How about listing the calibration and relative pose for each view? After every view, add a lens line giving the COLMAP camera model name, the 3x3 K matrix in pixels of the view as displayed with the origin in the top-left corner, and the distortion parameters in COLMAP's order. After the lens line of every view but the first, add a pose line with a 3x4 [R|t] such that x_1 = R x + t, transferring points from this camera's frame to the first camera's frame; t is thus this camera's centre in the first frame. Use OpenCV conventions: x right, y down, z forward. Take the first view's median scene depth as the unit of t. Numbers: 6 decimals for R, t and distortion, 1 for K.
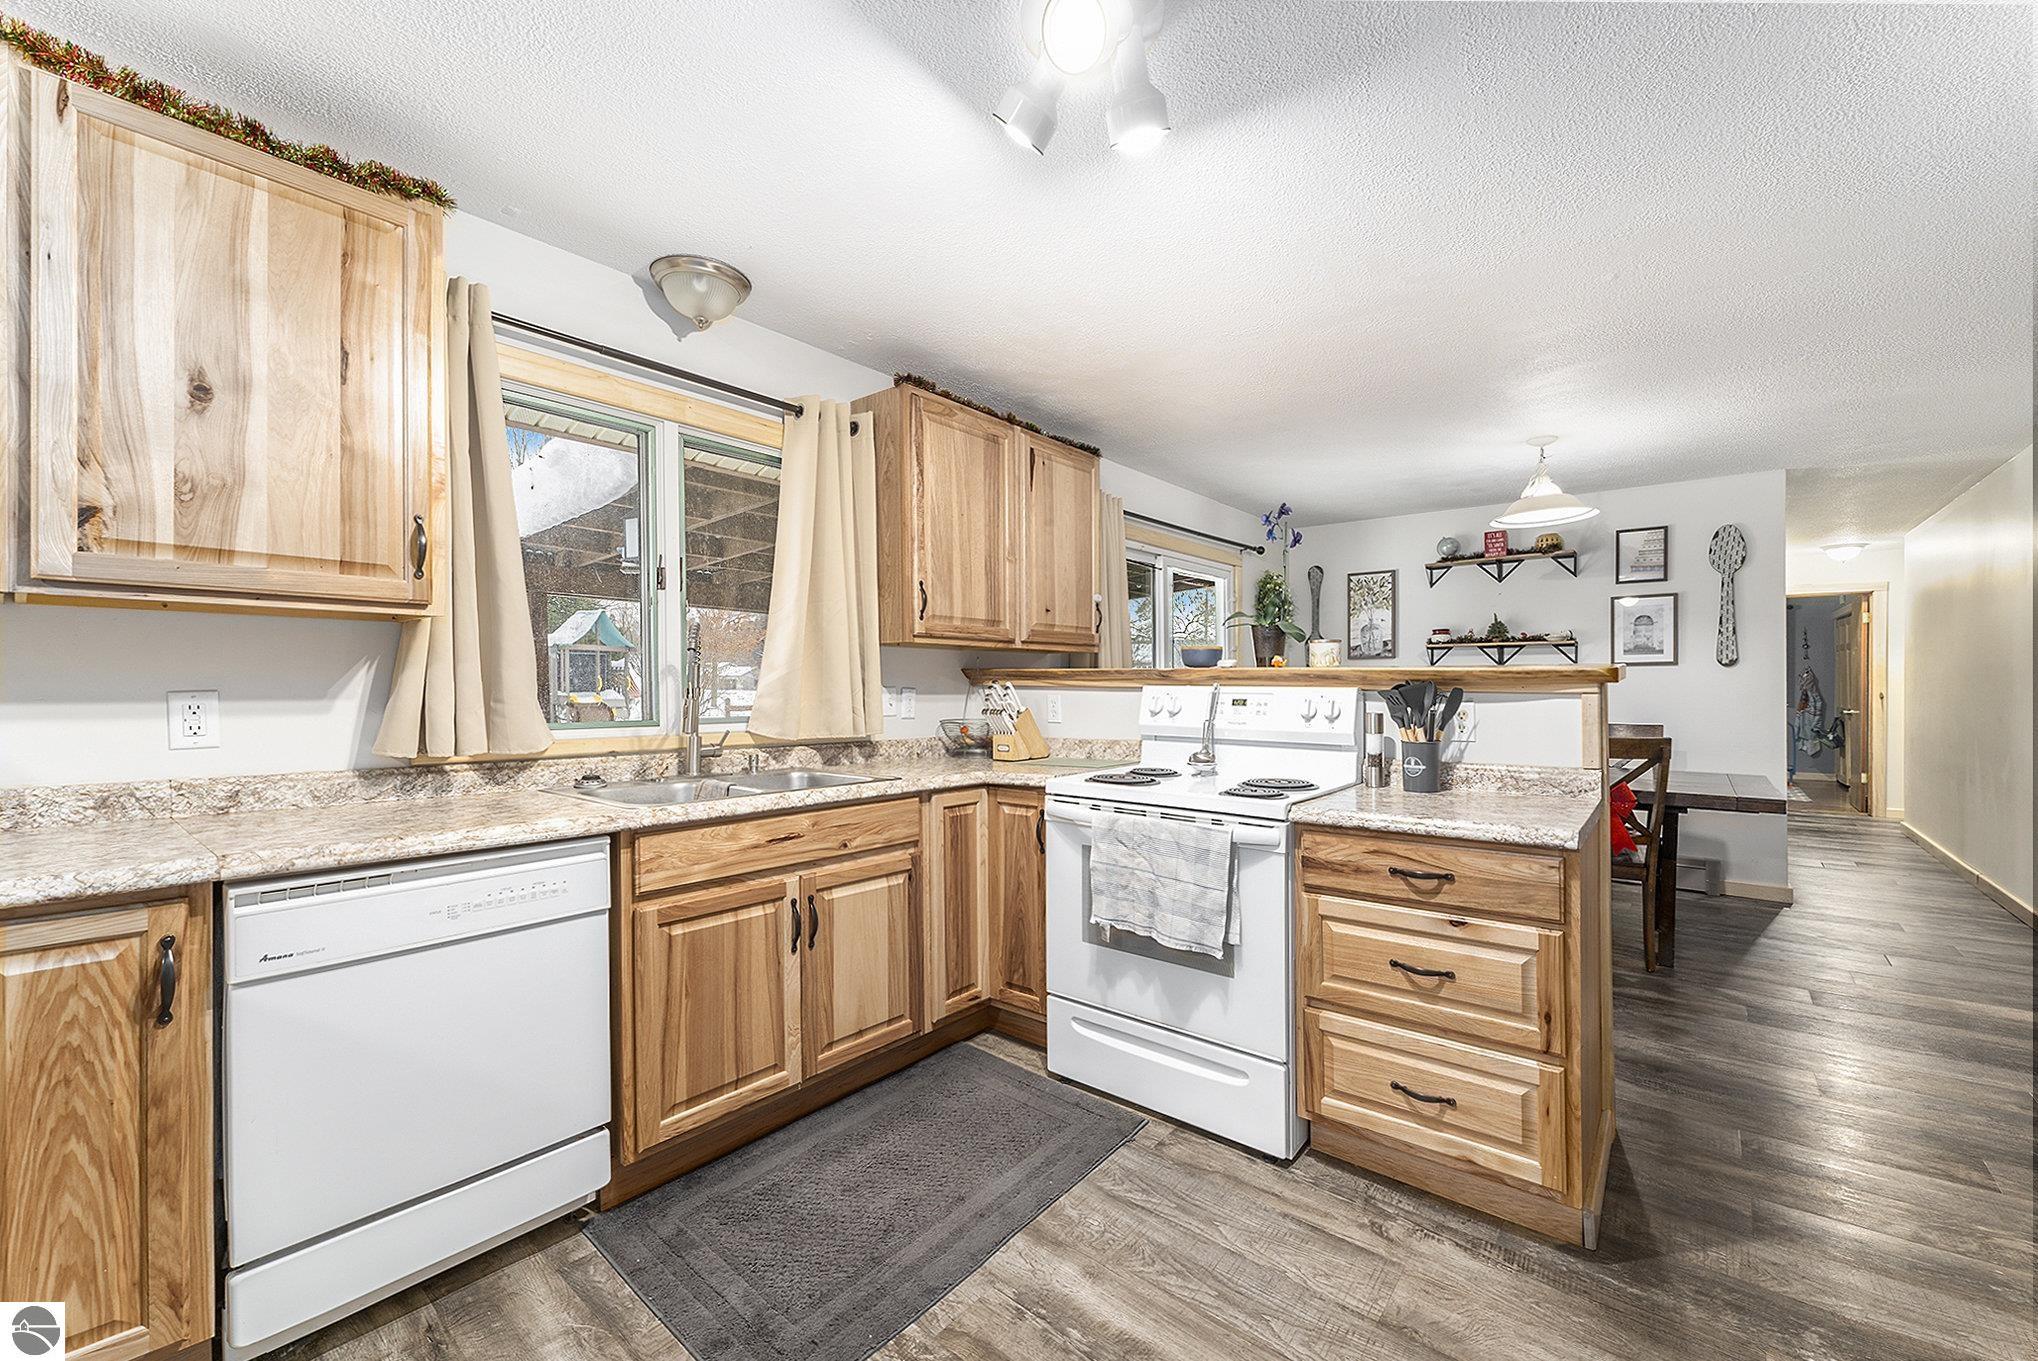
lens RADIAL K [[833.3, 0, 1015.2], [0, 833.3, 691.6], [0, 0, 1]] dist [0.018707, -0.000084]
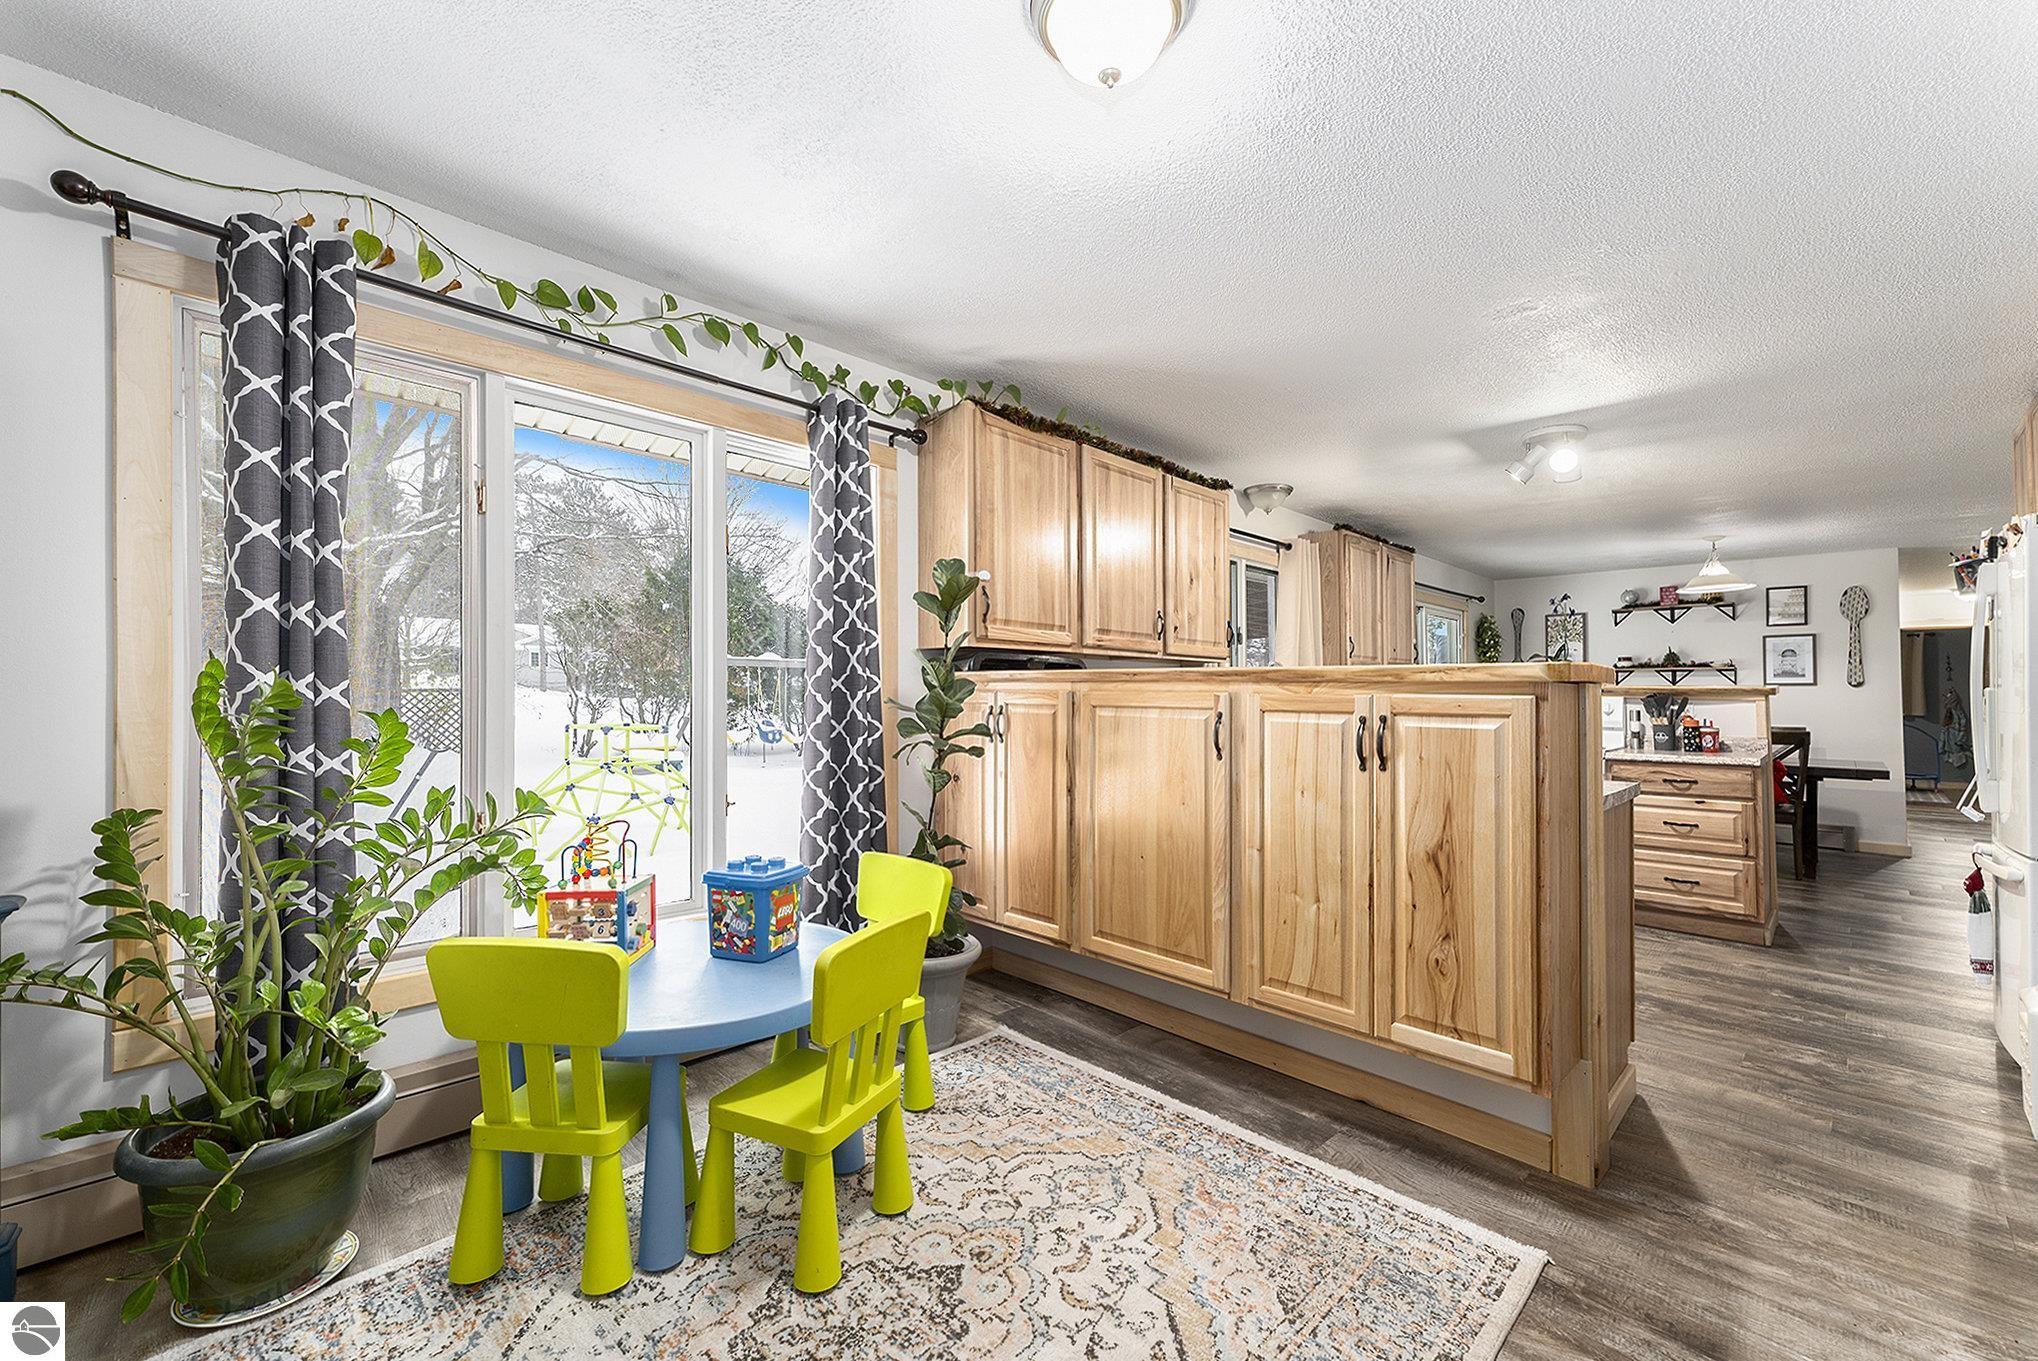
lens RADIAL K [[840.7, 0, 1019.0], [0, 840.7, 680.5], [0, 0, 1]] dist [0.028473, 0.000358]
pose [[0.995960, 0.006342, -0.089578, -0.627017], [-0.008957, 0.999544, -0.028822, 0.020898], [0.089354, 0.029508, 0.995563, -0.839211]]
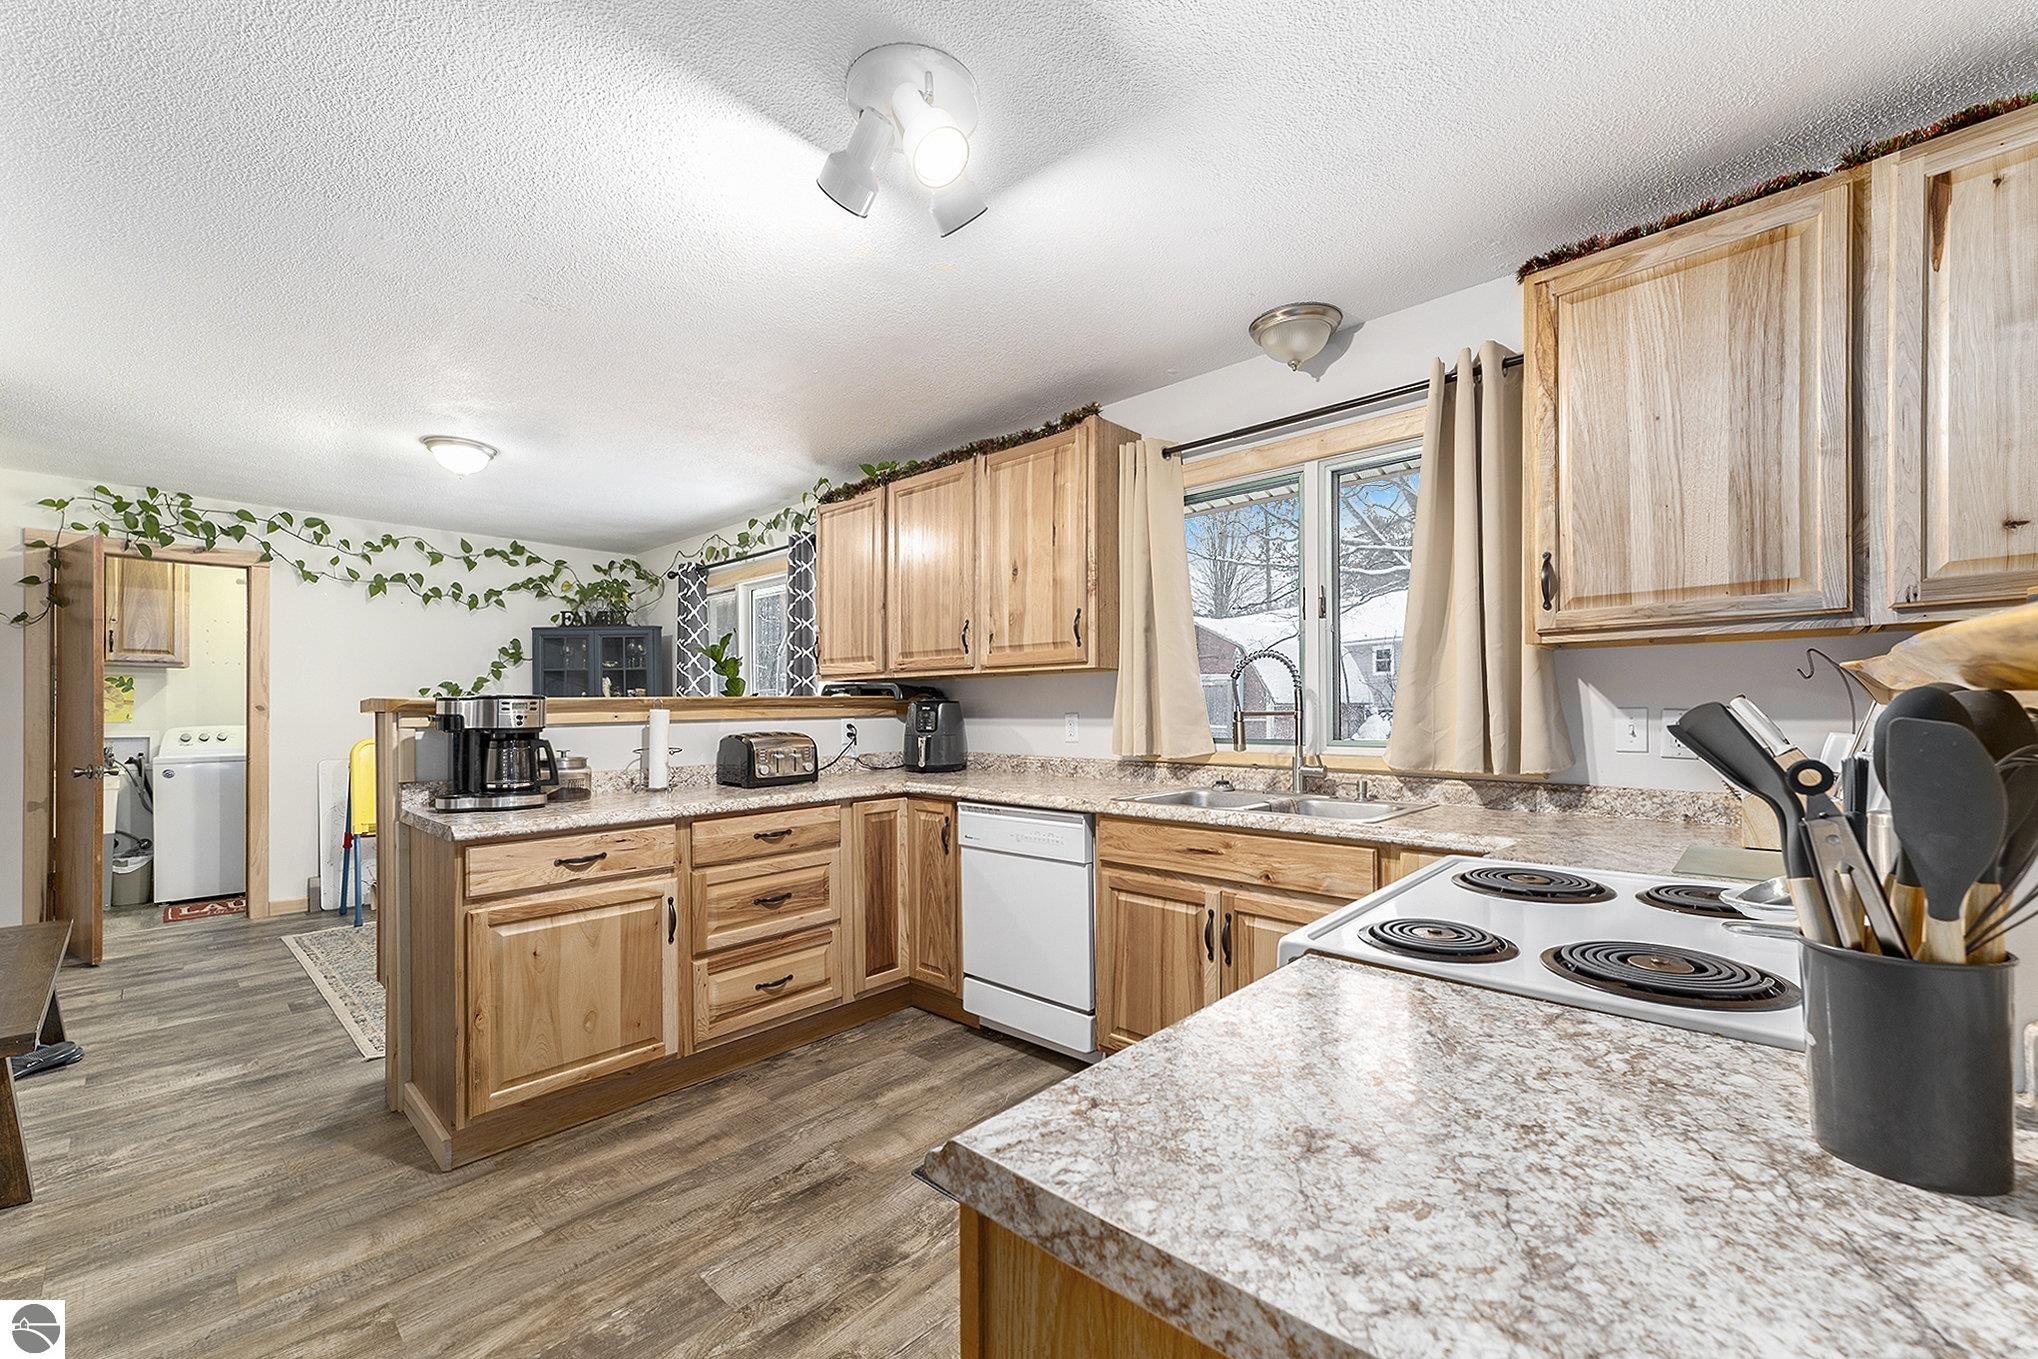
lens RADIAL K [[797.4, 0, 973.6], [0, 797.4, 716.6], [0, 0, 1]] dist [0.015455, 0.000107]
pose [[-0.076684, 0.004204, -0.997047, 0.544170], [-0.003974, 0.999982, 0.004522, 0.000125], [0.997048, 0.004309, -0.076666, 0.552882]]
